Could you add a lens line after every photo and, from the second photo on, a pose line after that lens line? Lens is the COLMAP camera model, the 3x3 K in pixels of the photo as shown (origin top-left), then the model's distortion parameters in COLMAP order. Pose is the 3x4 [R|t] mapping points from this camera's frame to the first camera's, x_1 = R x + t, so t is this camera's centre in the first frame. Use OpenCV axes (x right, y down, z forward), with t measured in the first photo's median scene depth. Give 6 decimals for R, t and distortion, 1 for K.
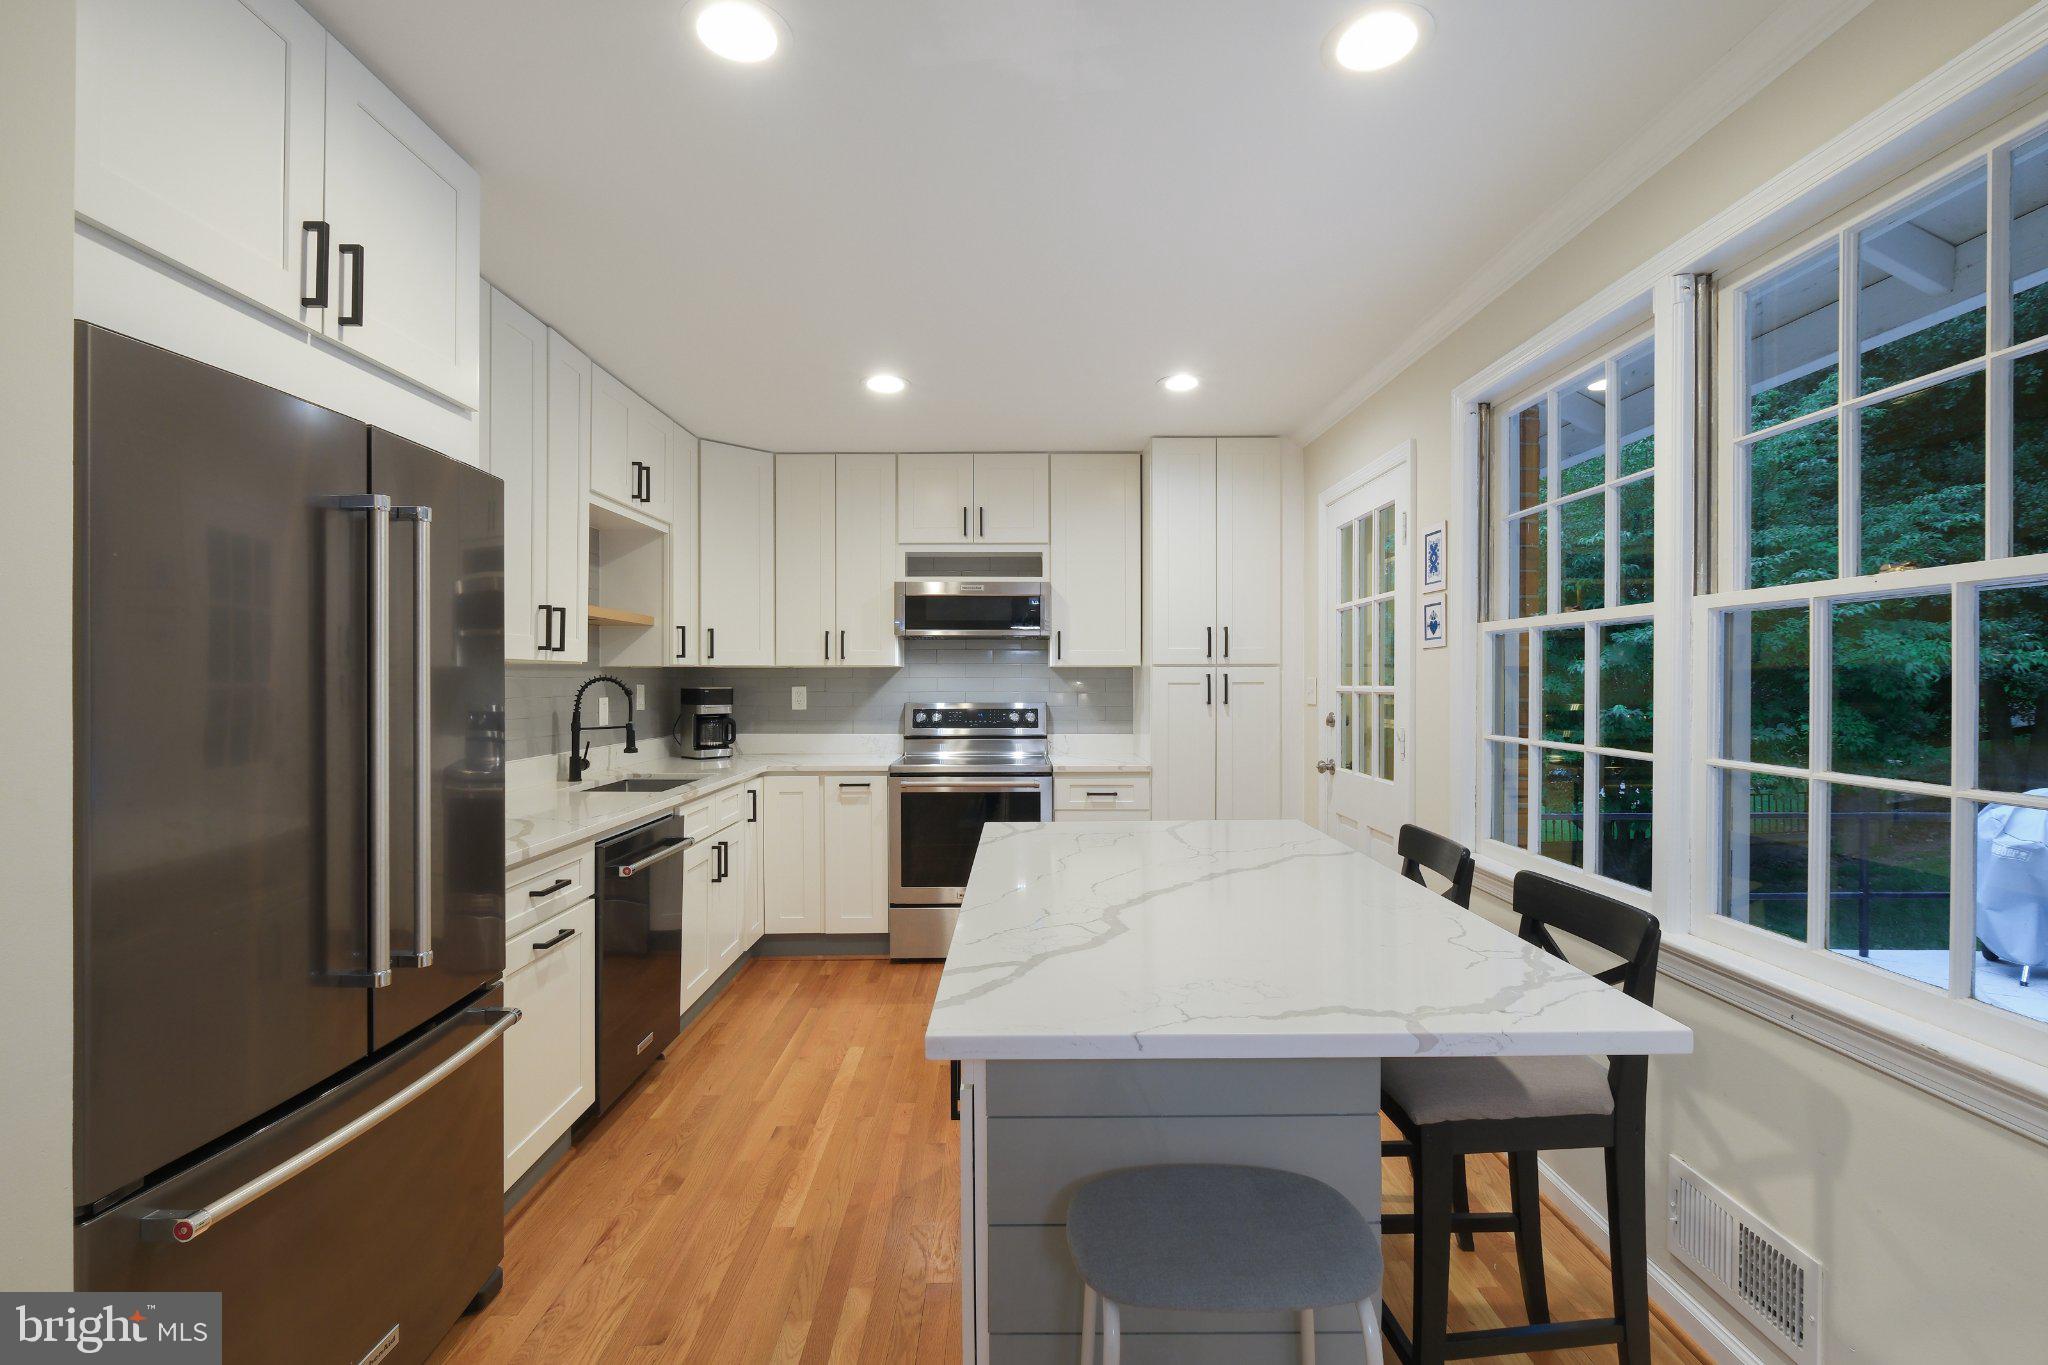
lens RADIAL K [[944.0, 0, 1013.9], [0, 944.0, 674.5], [0, 0, 1]] dist [-0.001715, -0.000275]
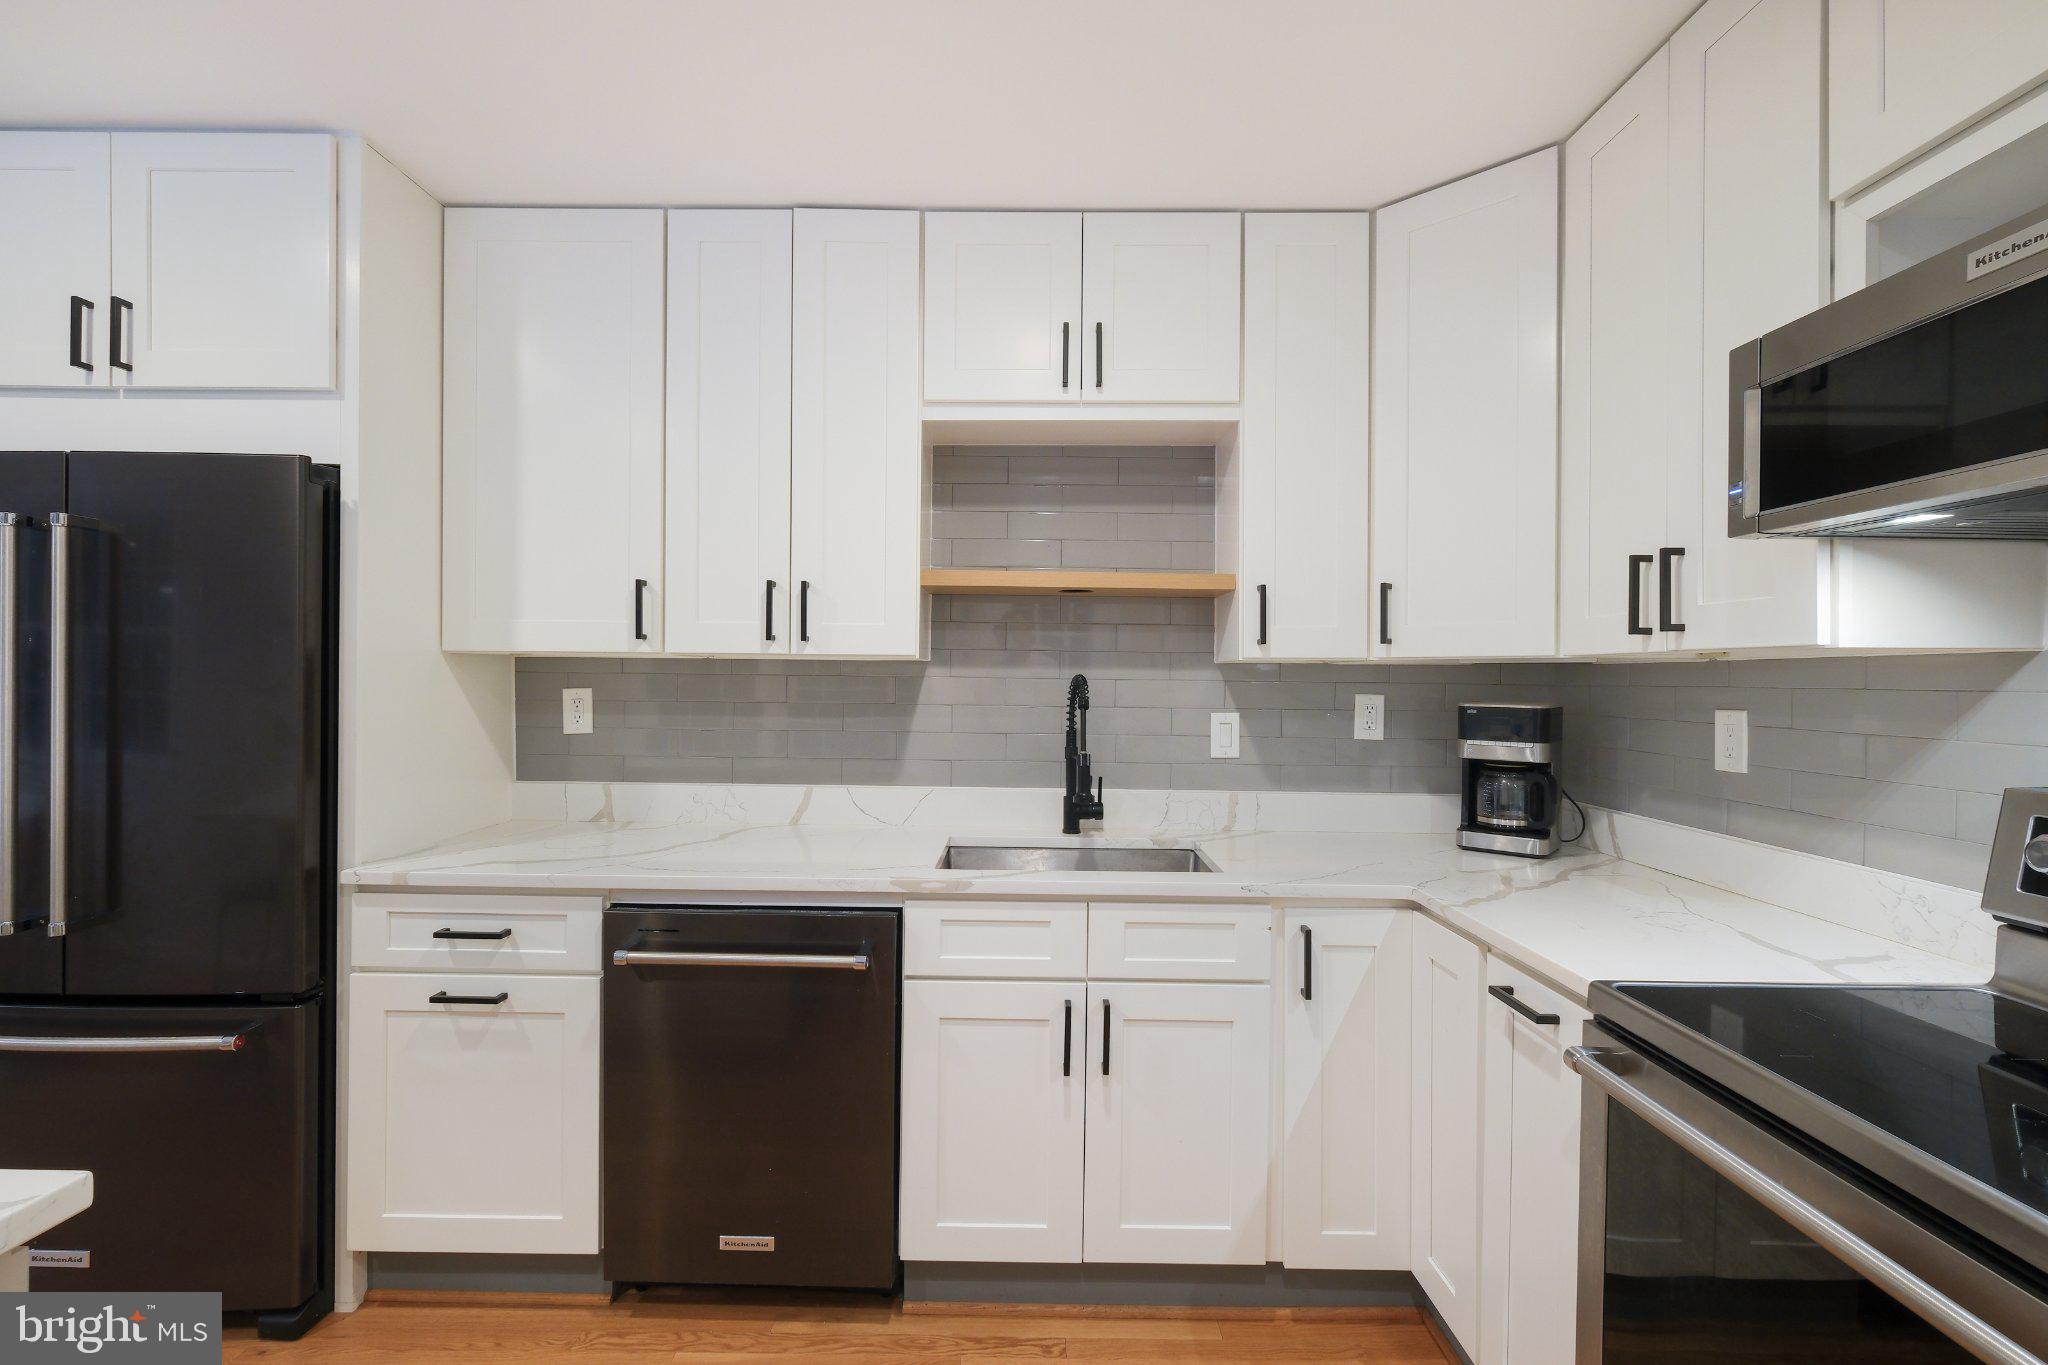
lens RADIAL K [[944.0, 0, 1013.9], [0, 944.0, 674.5], [0, 0, 1]] dist [-0.001715, -0.000275]
pose [[-0.015994, 0.006850, -0.999849, 0.210234], [-0.006135, 0.999957, 0.006949, -0.003764], [0.999853, 0.006245, -0.015951, 1.002801]]
